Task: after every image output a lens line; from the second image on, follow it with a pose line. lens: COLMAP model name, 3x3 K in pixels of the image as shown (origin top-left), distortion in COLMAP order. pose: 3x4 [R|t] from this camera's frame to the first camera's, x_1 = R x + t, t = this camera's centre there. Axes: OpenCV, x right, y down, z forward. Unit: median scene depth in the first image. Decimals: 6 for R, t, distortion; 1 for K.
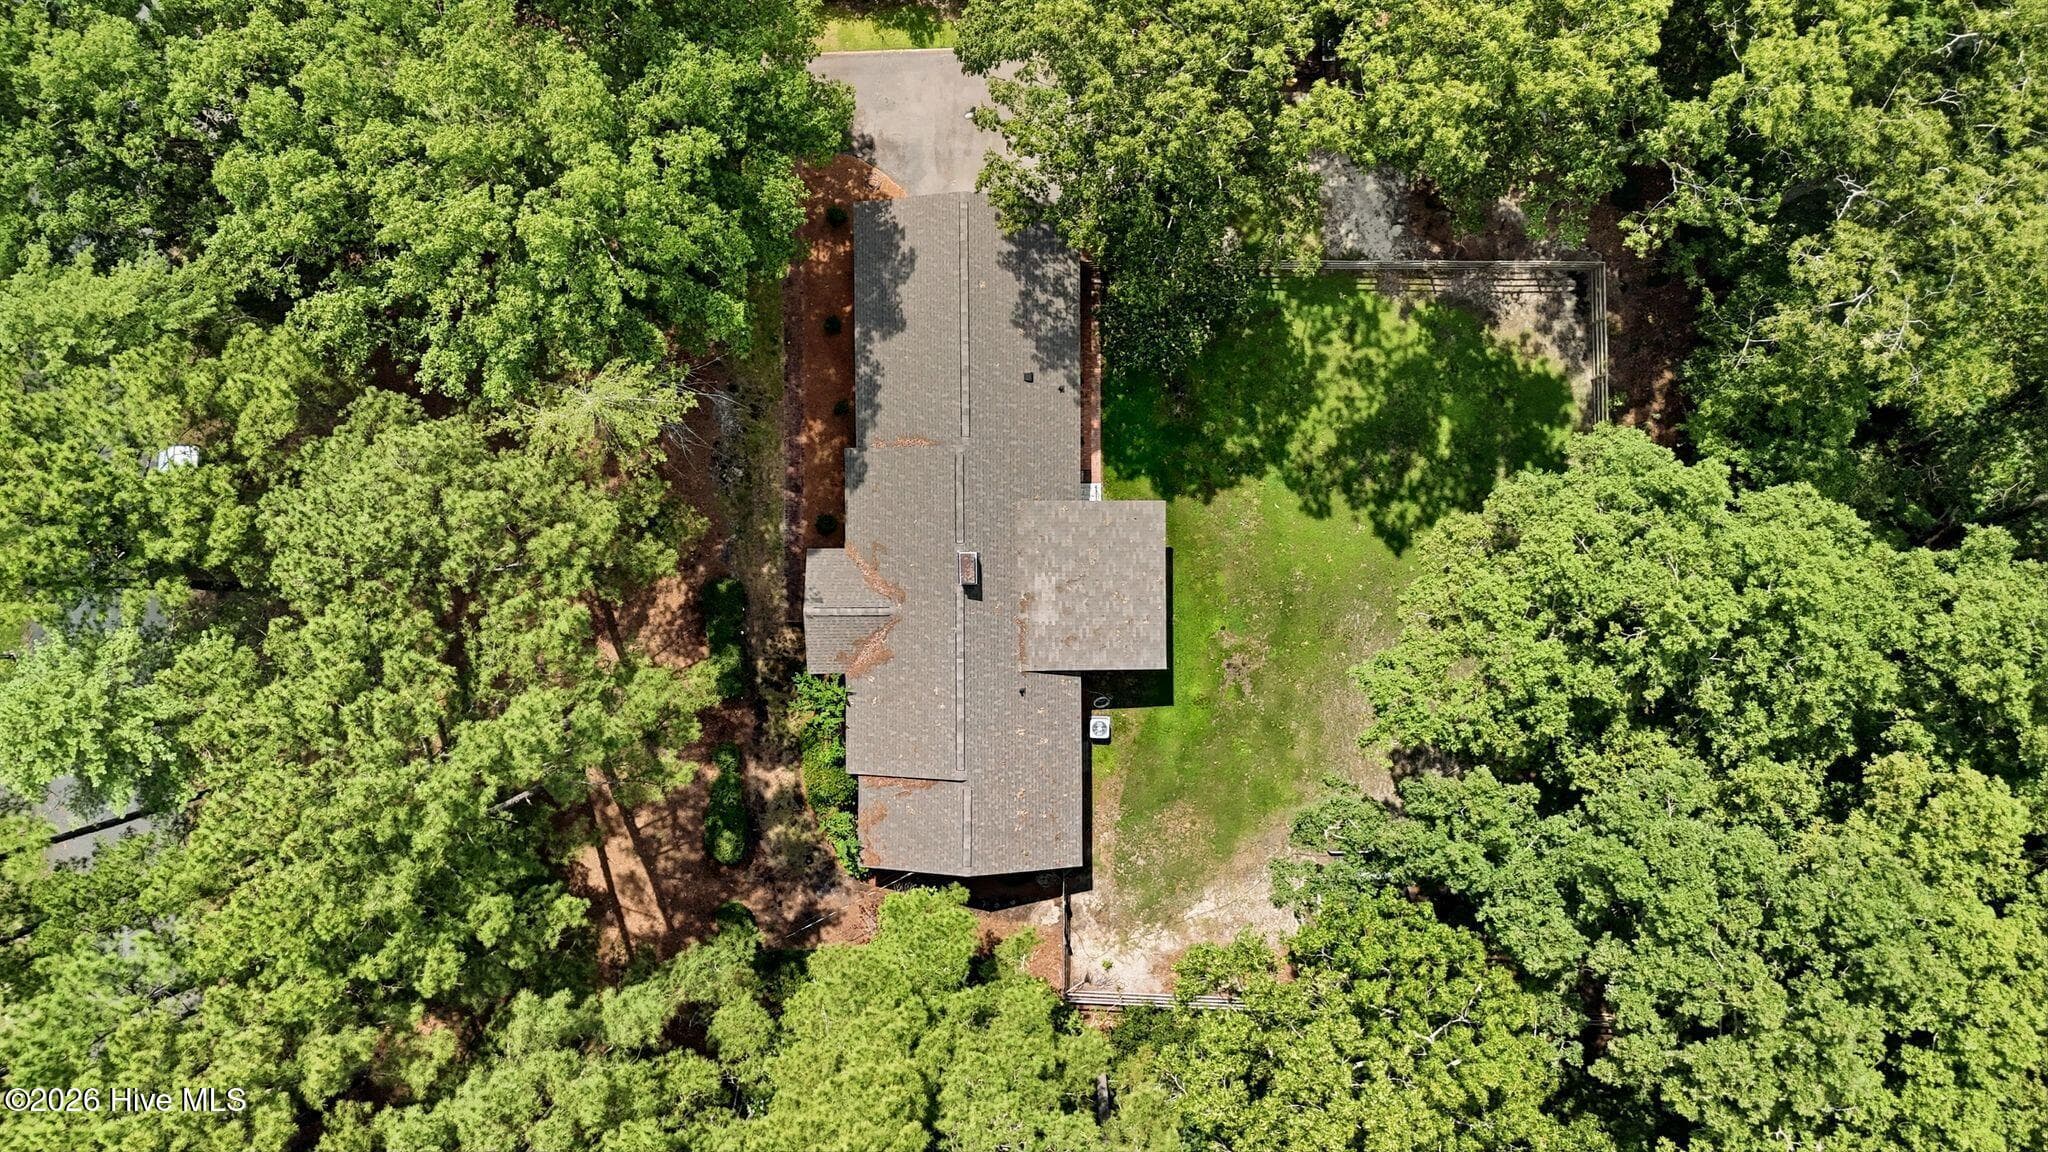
lens RADIAL K [[1540.7, 0, 1020.5], [0, 1540.7, 622.9], [0, 0, 1]] dist [0.042702, -0.000594]
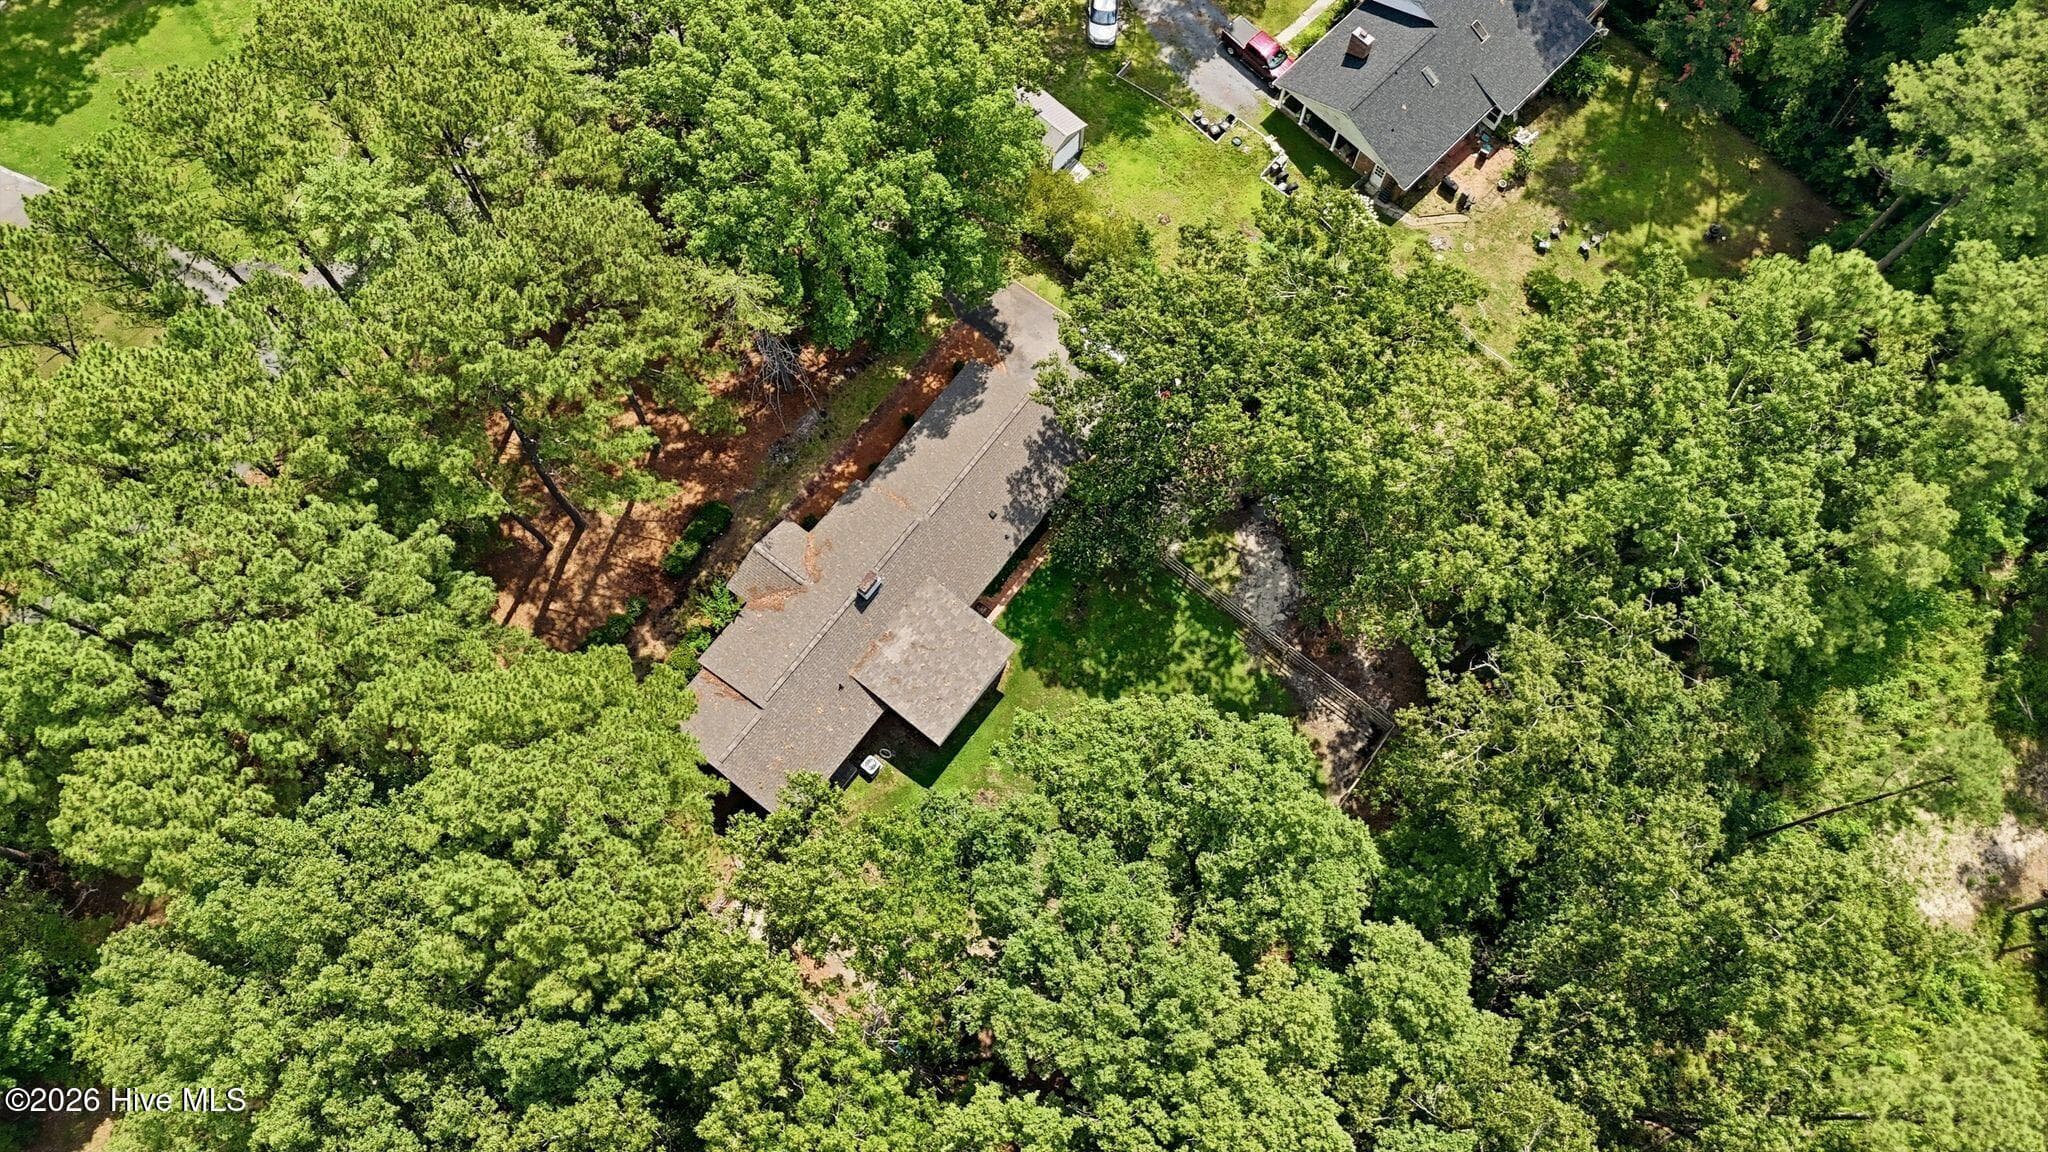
lens RADIAL K [[1540.7, 0, 1020.5], [0, 1540.7, 622.9], [0, 0, 1]] dist [0.042702, -0.000594]
pose [[0.789287, 0.595959, -0.147850, 0.267386], [-0.611664, 0.742024, -0.274350, 0.256458], [-0.053794, 0.306975, 0.950196, -0.259969]]
